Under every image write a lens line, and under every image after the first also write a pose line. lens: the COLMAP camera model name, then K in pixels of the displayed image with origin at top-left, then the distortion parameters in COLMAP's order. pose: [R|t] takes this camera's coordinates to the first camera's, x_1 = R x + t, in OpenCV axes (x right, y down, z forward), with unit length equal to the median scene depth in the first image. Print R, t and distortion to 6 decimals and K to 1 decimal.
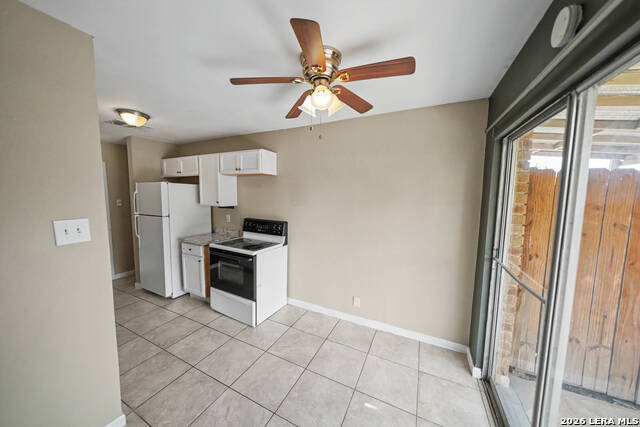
lens RADIAL K [[216.1, 0, 317.1], [0, 216.1, 214.6], [0, 0, 1]] dist [-0.003259, -0.000527]
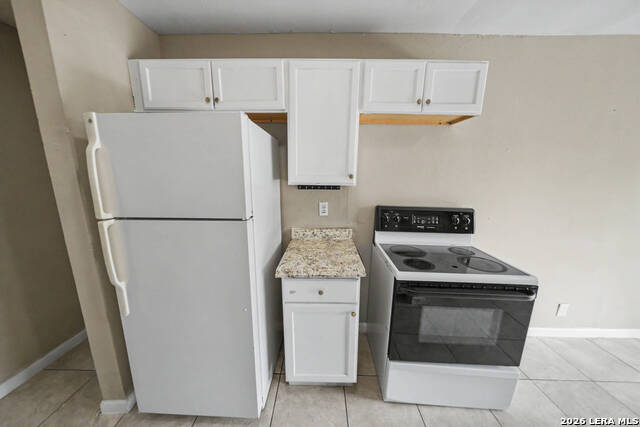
lens RADIAL K [[216.1, 0, 317.8], [0, 216.1, 216.3], [0, 0, 1]] dist [-0.003259, -0.000527]
pose [[0.902737, -0.089695, 0.420738, -0.907965], [0.040095, 0.991308, 0.125304, -0.042399], [-0.428321, -0.096247, 0.898486, 0.772226]]
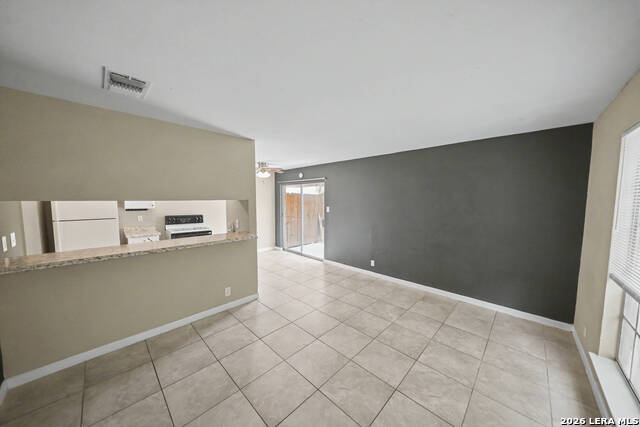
lens RADIAL K [[216.1, 0, 315.7], [0, 216.1, 213.8], [0, 0, 1]] dist [-0.003259, -0.000527]
pose [[0.310581, -0.070154, 0.947955, -1.823809], [0.089777, 0.994980, 0.044221, 0.036174], [-0.946298, 0.071370, 0.315320, -0.530411]]
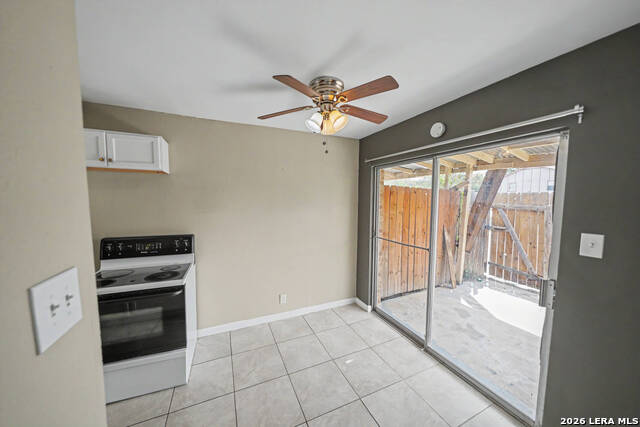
lens RADIAL K [[216.1, 0, 316.2], [0, 216.1, 212.8], [0, 0, 1]] dist [-0.003259, -0.000527]
pose [[0.635837, -0.060767, 0.769428, -0.540769], [0.073997, 0.997103, 0.017598, -0.030084], [-0.768268, 0.045745, 0.638492, 0.179910]]
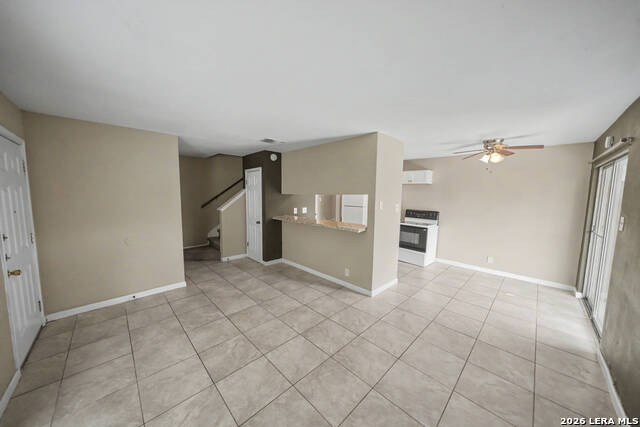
lens RADIAL K [[216.1, 0, 316.9], [0, 216.1, 215.0], [0, 0, 1]] dist [-0.003259, -0.000527]
pose [[0.944380, 0.036371, -0.326838, -0.579458], [-0.036546, 0.999316, 0.005608, 0.100292], [0.326819, 0.006648, 0.945064, -1.075578]]
